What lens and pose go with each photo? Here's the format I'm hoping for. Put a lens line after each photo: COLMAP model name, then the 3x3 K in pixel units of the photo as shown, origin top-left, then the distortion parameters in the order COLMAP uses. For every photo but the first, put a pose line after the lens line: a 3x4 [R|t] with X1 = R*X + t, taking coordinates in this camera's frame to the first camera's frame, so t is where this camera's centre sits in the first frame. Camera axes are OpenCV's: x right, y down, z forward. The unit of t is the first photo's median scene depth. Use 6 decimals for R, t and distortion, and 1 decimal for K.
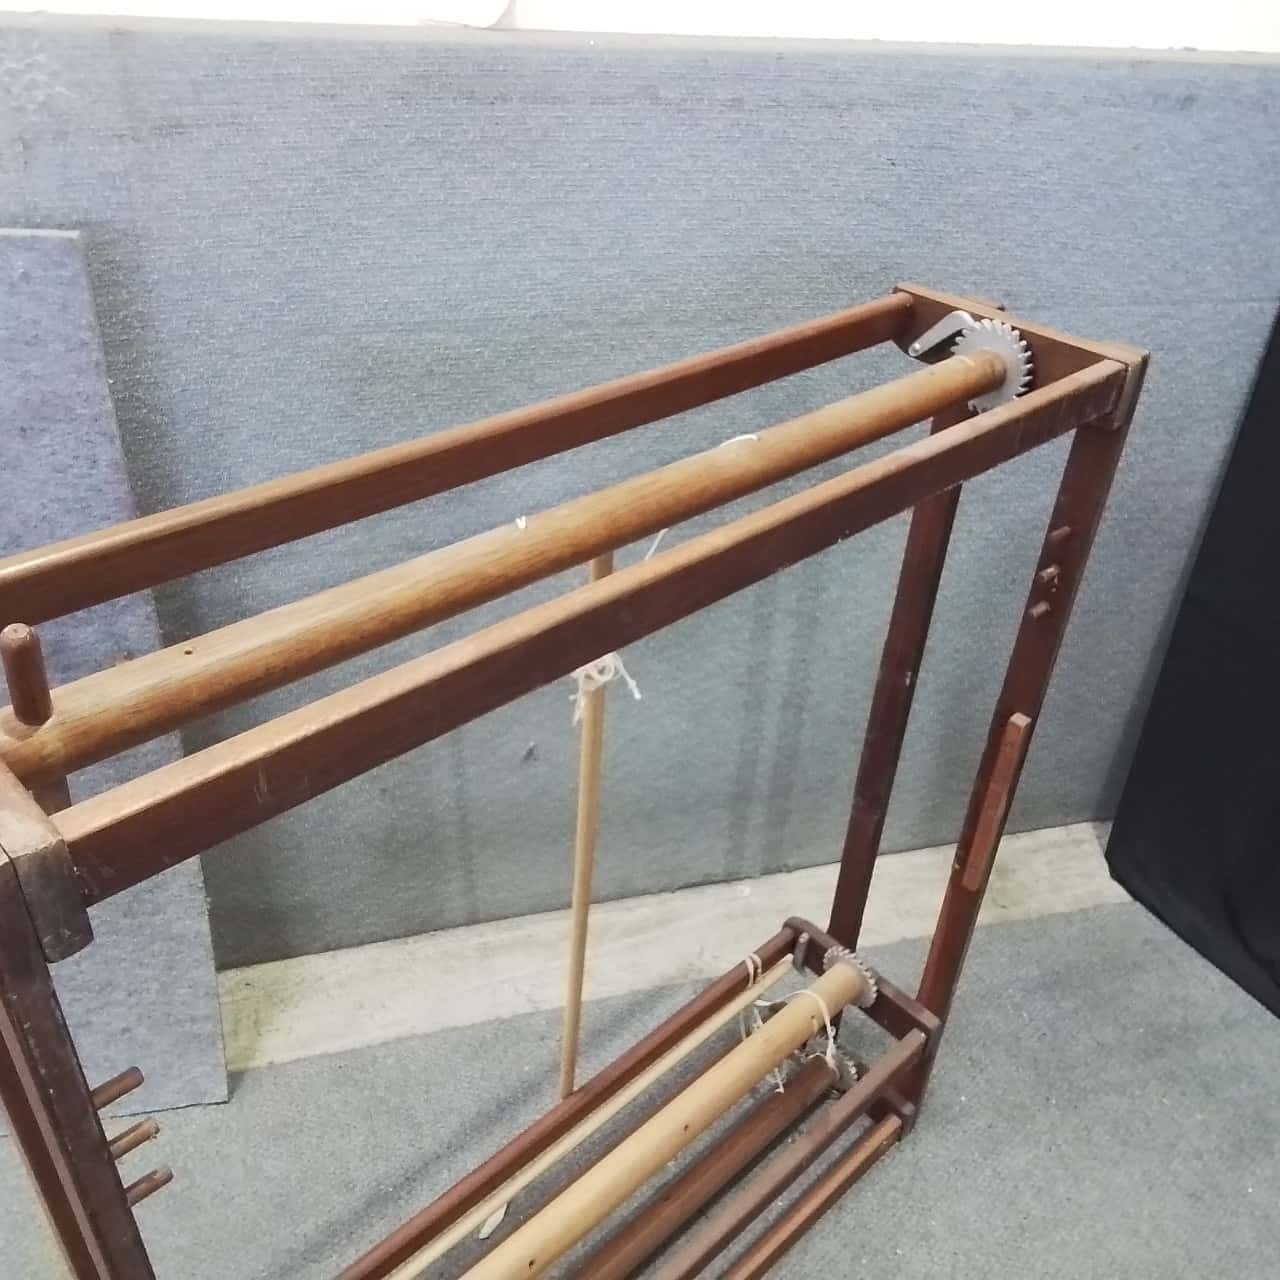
lens RADIAL K [[1149.8, 0, 675.2], [0, 1149.8, 664.2], [0, 0, 1]] dist [0.070690, -0.099832]
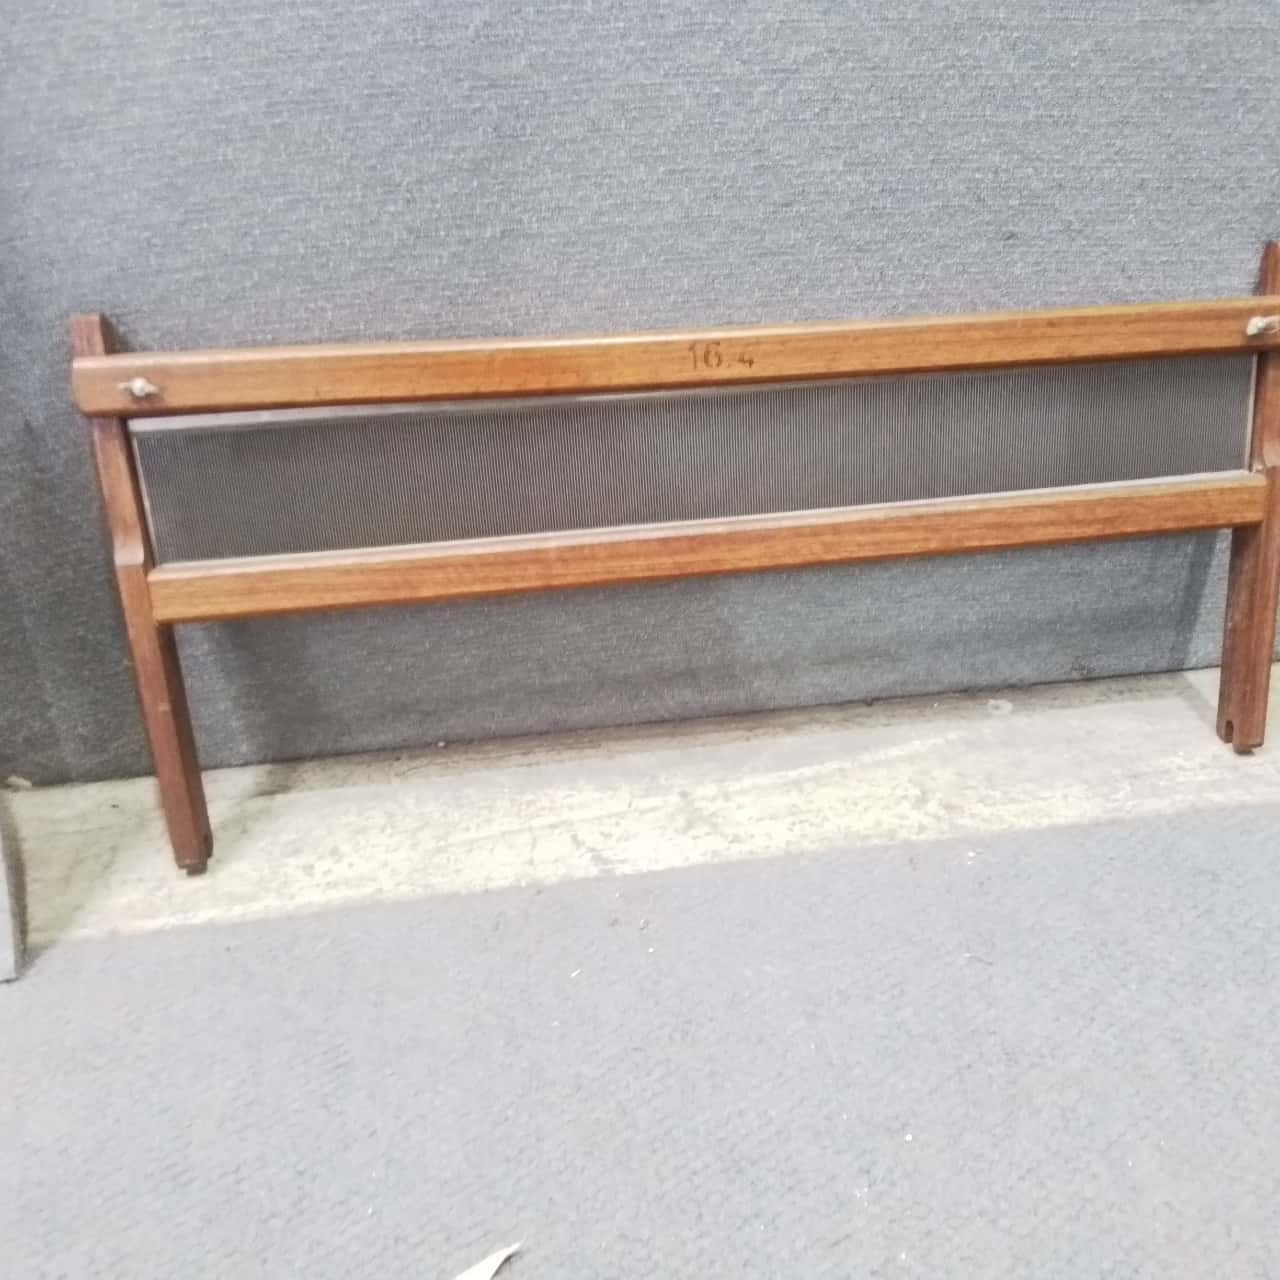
lens RADIAL K [[1149.8, 0, 665.1], [0, 1149.8, 647.9], [0, 0, 1]] dist [0.070690, -0.099832]
pose [[0.984517, 0.009132, -0.175053, -0.002274], [-0.013135, 0.999678, -0.021726, 0.231049], [0.174798, 0.023689, 0.984319, 0.541255]]
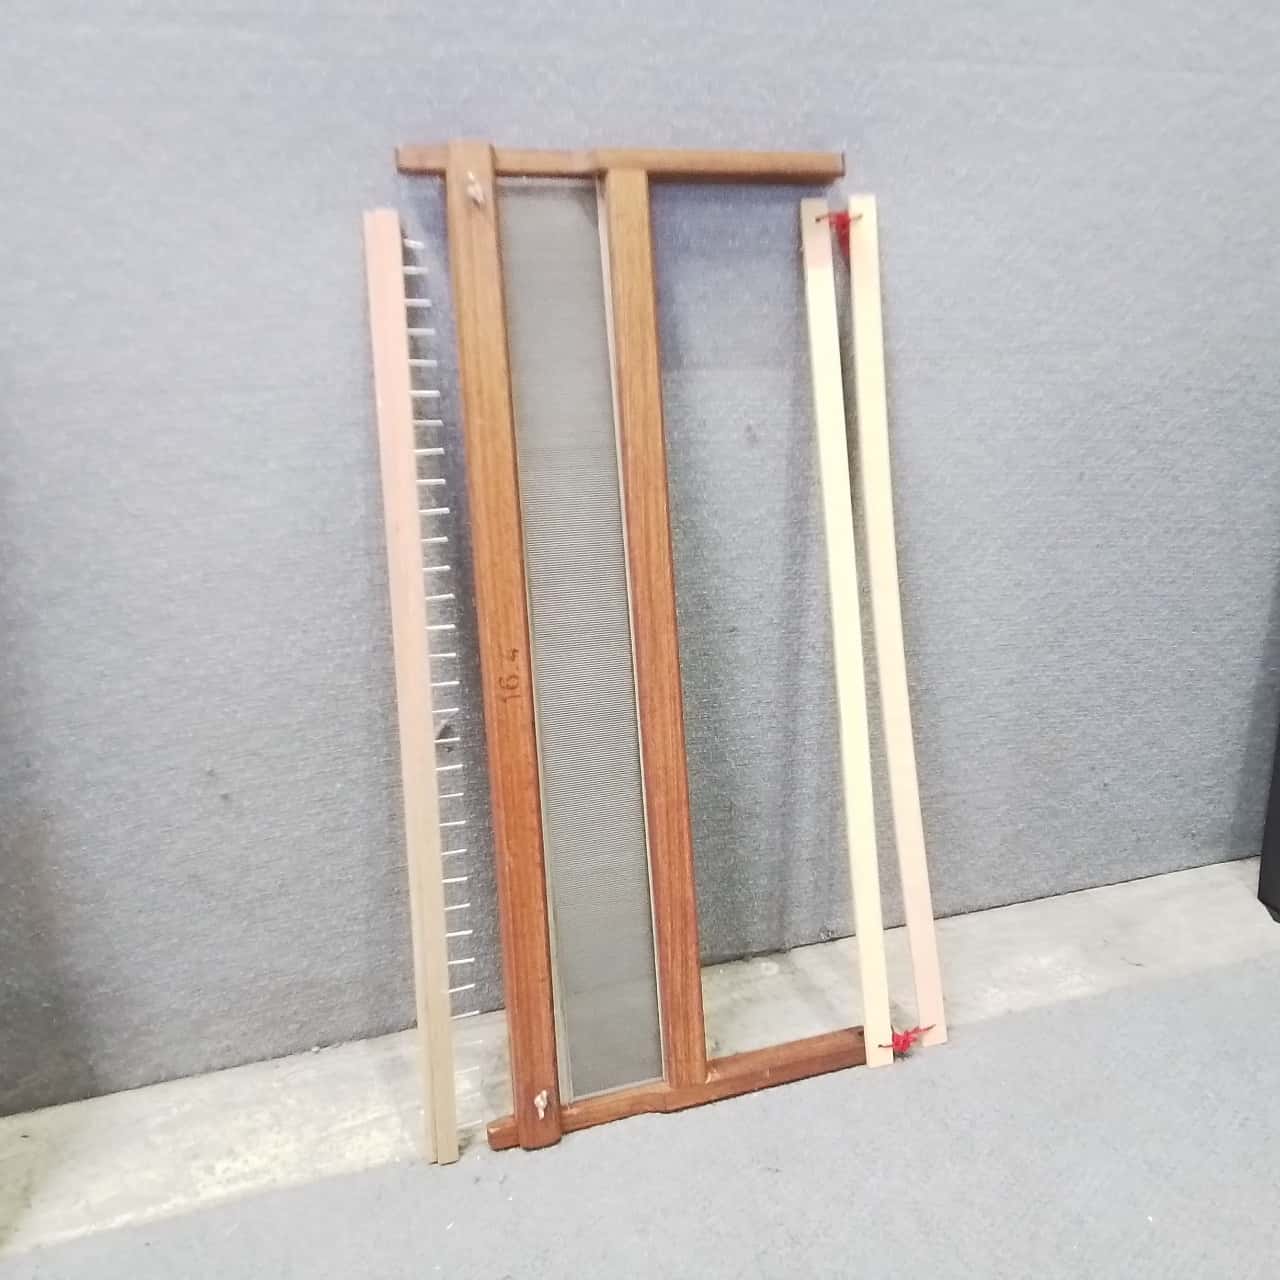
lens RADIAL K [[1168.0, 0, 674.6], [0, 1168.0, 661.4], [0, 0, 1]] dist [0.039377, -0.036413]
pose [[0.996409, -0.083797, 0.012126, 0.010685], [0.084153, 0.964309, -0.251050, 0.241142], [0.009344, 0.251169, 0.967898, 0.331844]]
